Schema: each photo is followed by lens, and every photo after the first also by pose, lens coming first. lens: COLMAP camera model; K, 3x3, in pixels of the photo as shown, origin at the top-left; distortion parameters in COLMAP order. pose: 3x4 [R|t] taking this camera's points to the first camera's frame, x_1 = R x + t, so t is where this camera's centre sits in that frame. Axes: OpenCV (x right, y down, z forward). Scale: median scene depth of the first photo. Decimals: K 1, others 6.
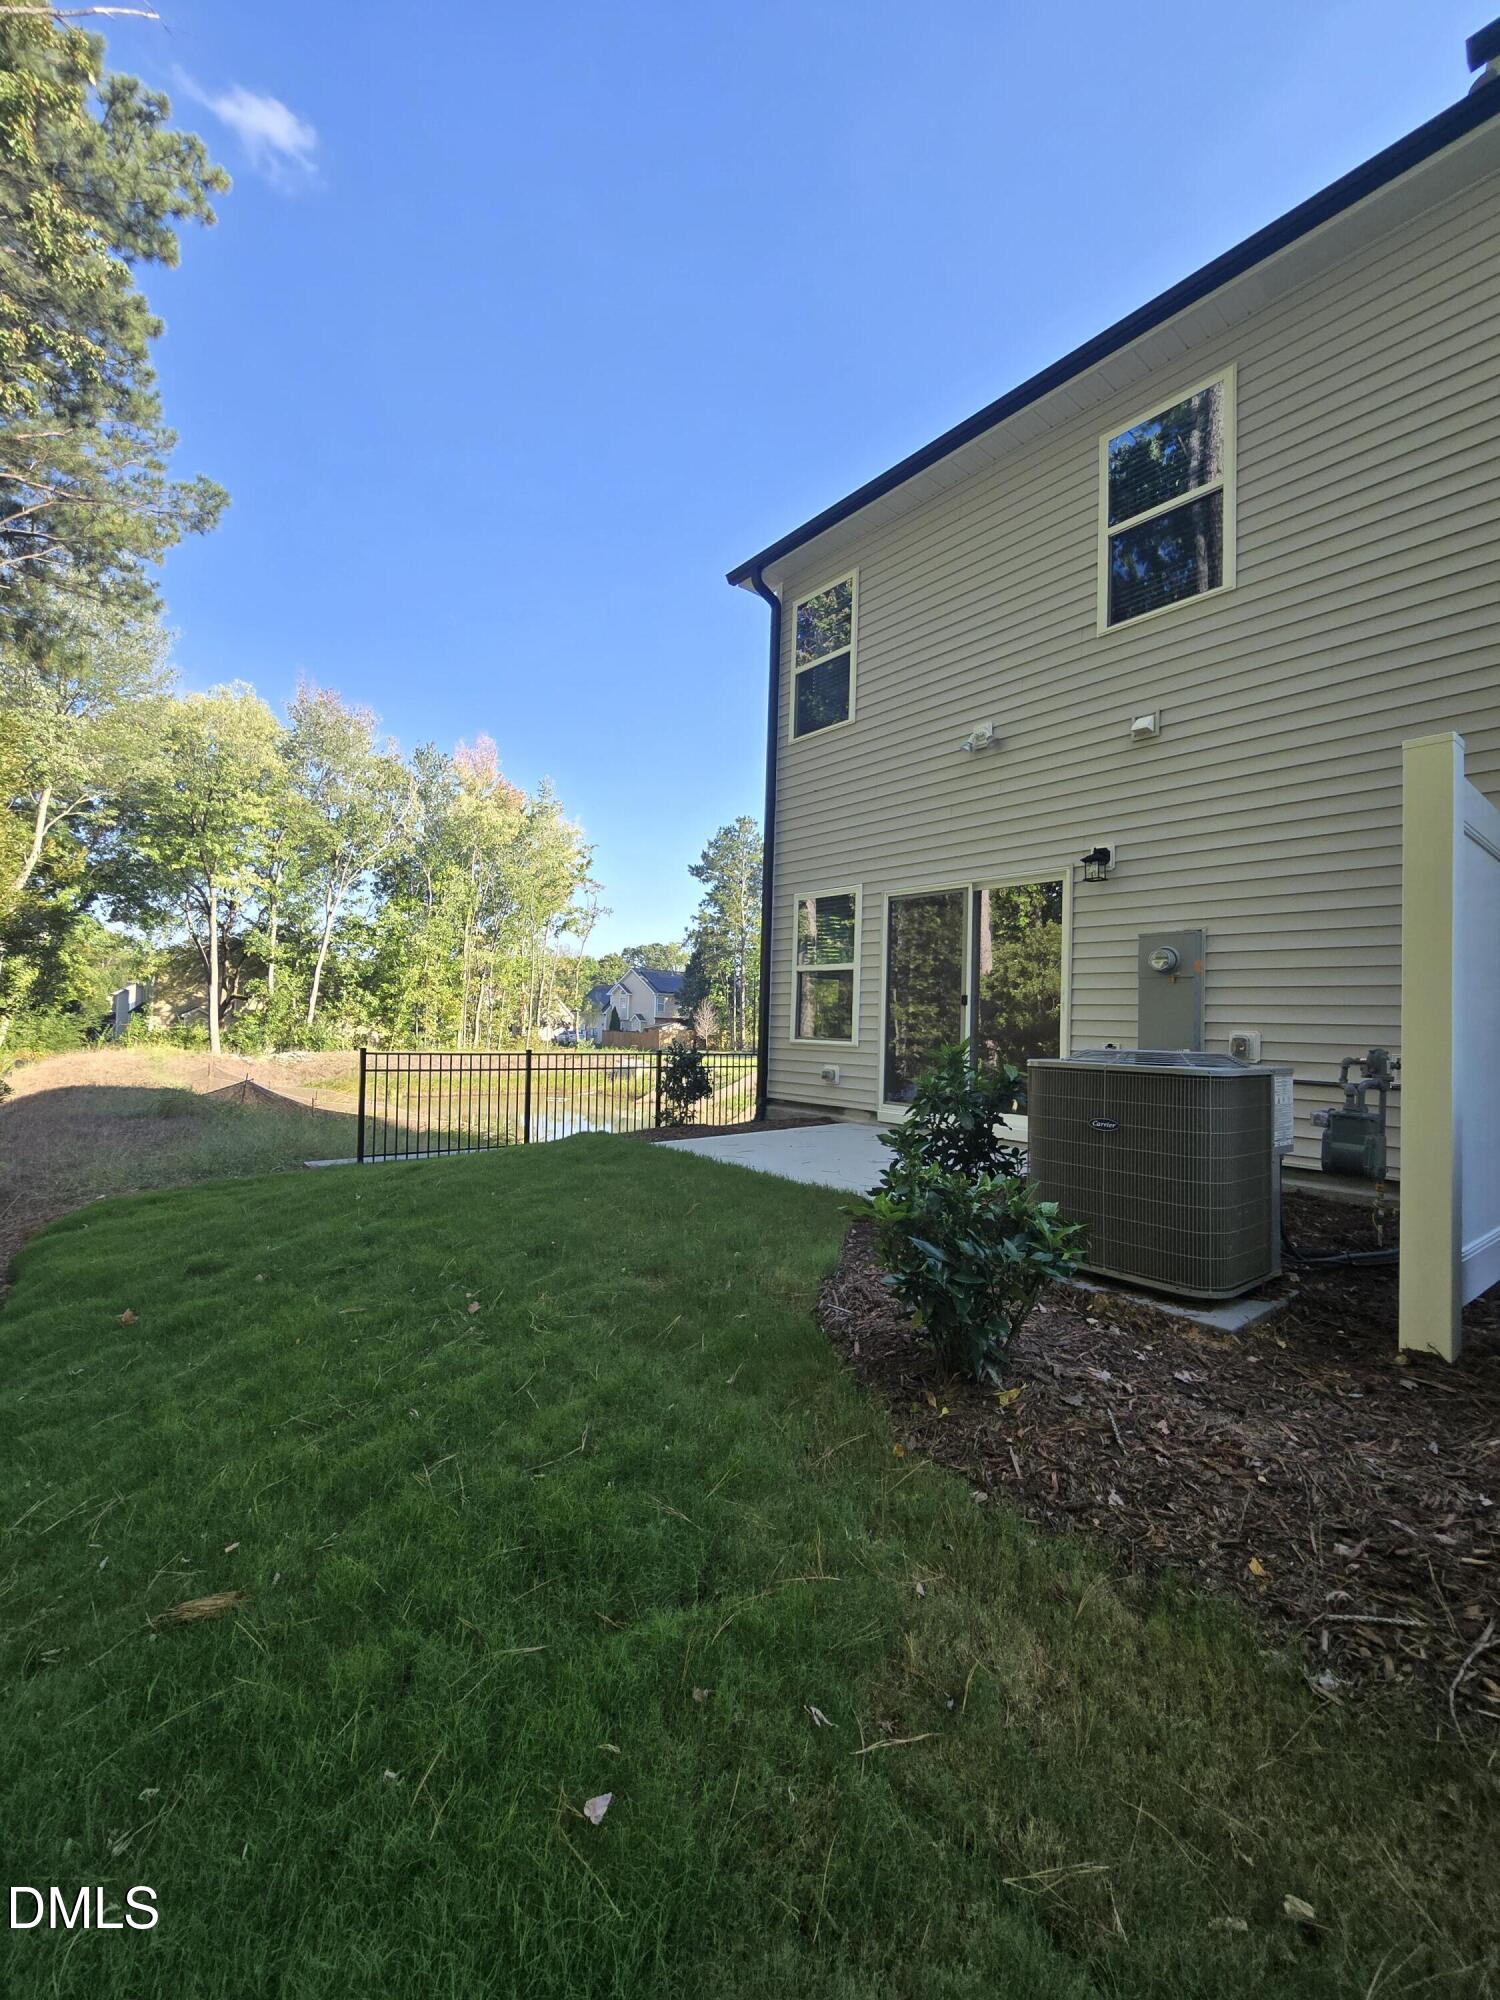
lens RADIAL K [[823.0, 0, 750.0], [0, 823.0, 1000.0], [0, 0, 1]] dist [0.017497, 0.000032]
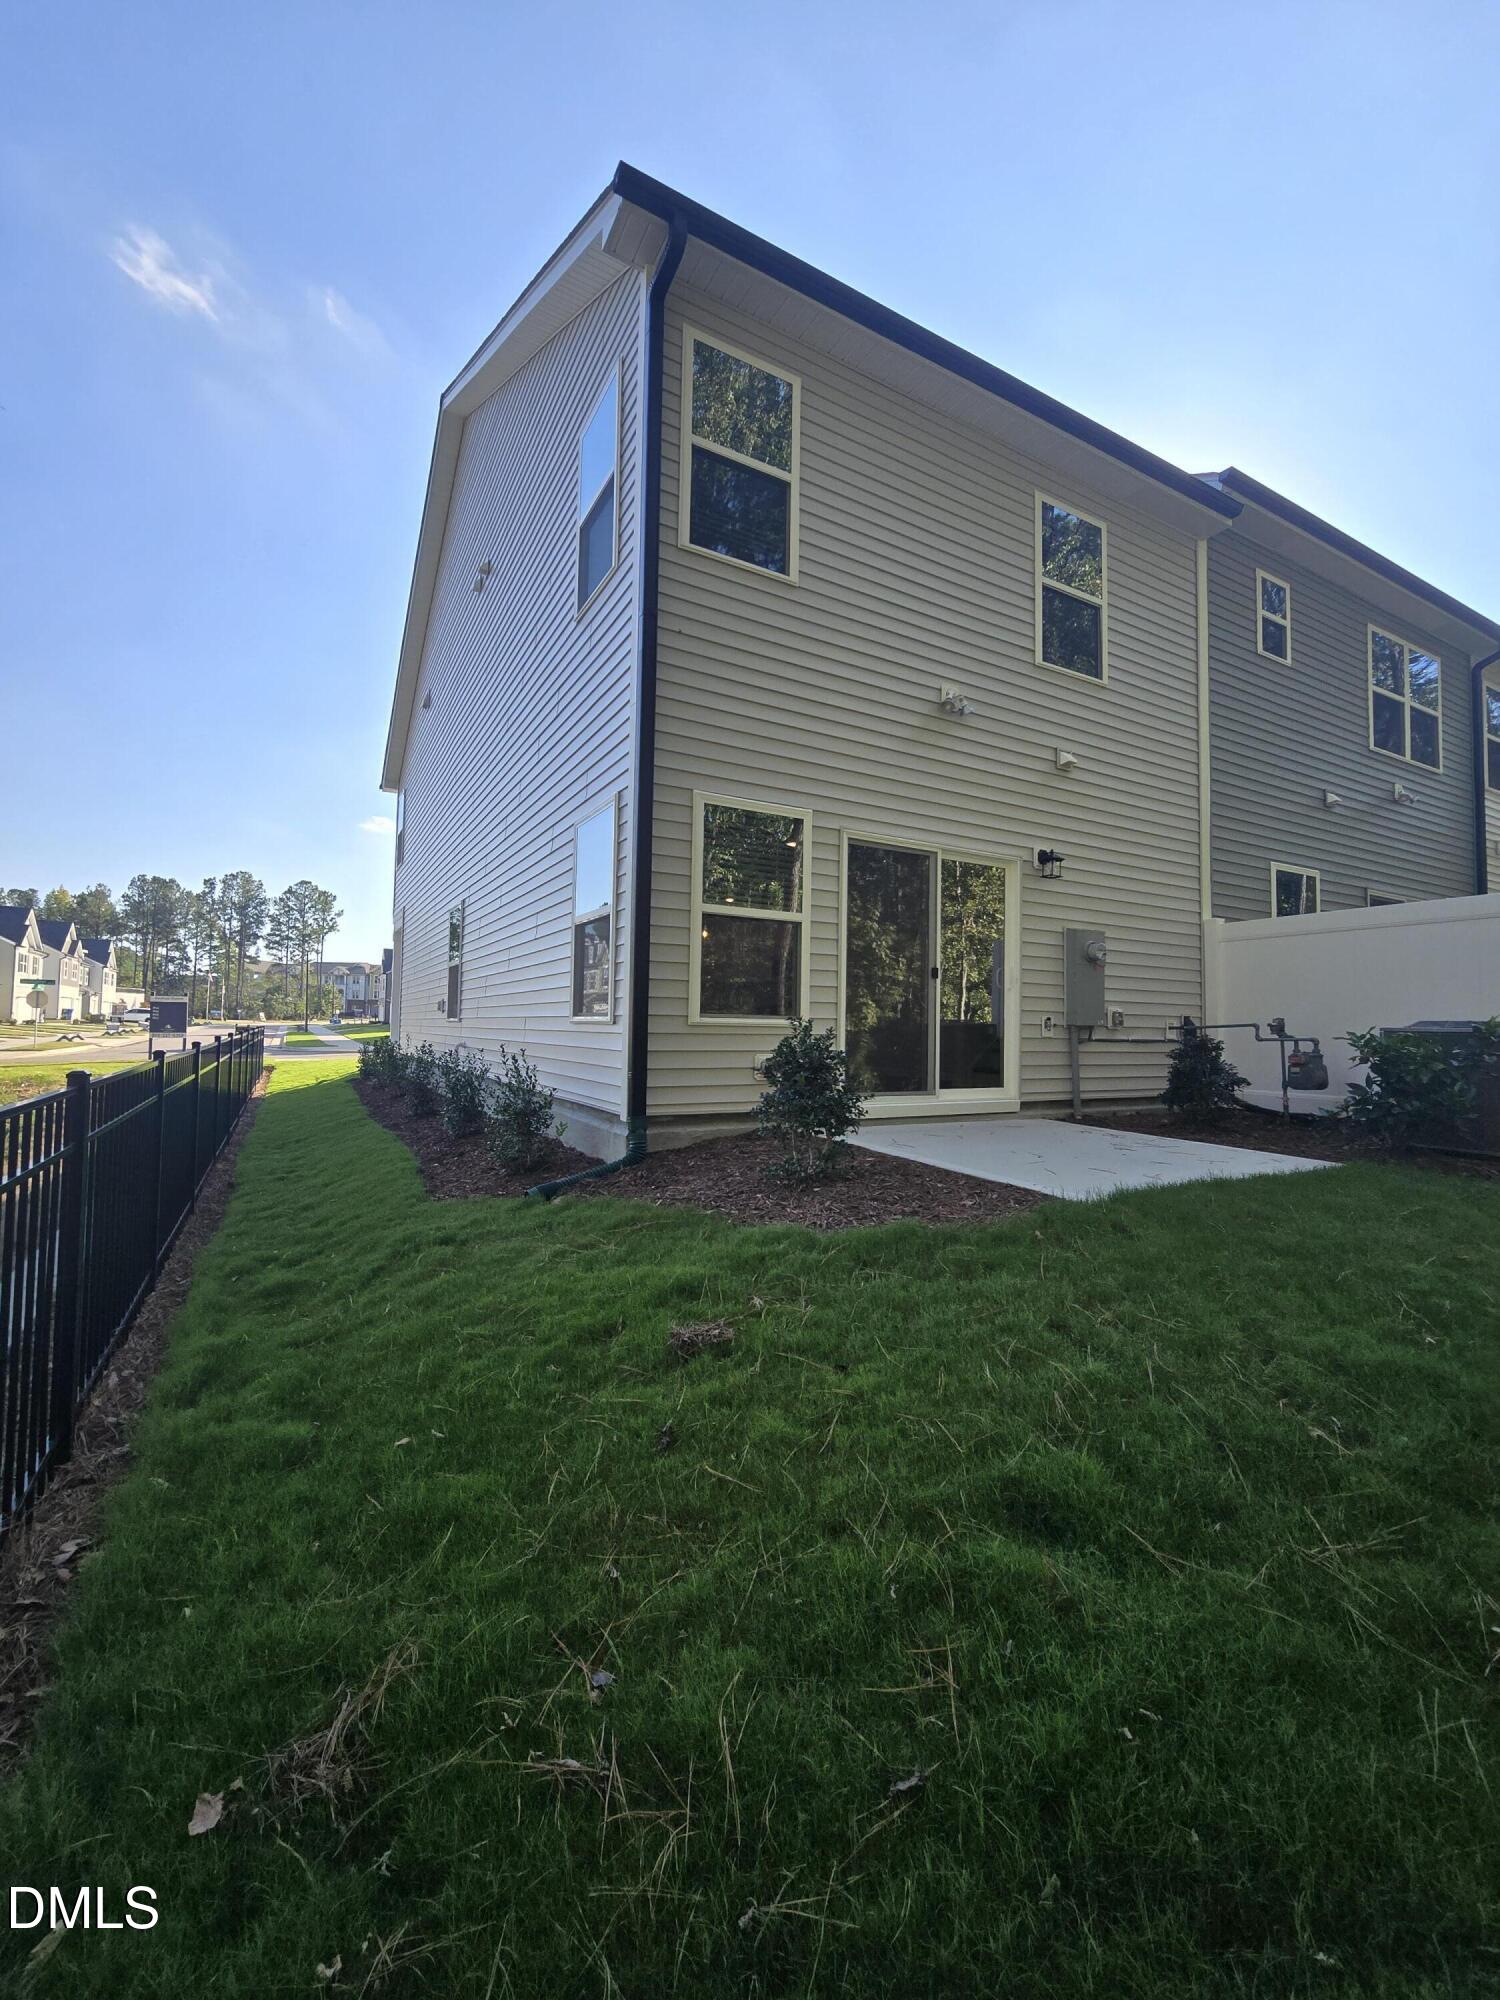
lens RADIAL K [[823.0, 0, 750.0], [0, 823.0, 1000.0], [0, 0, 1]] dist [0.017497, 0.000032]
pose [[0.194167, 0.013998, 0.980869, -0.688003], [-0.037424, 0.999276, -0.006852, 0.044669], [-0.980254, -0.035378, 0.194551, 1.015665]]
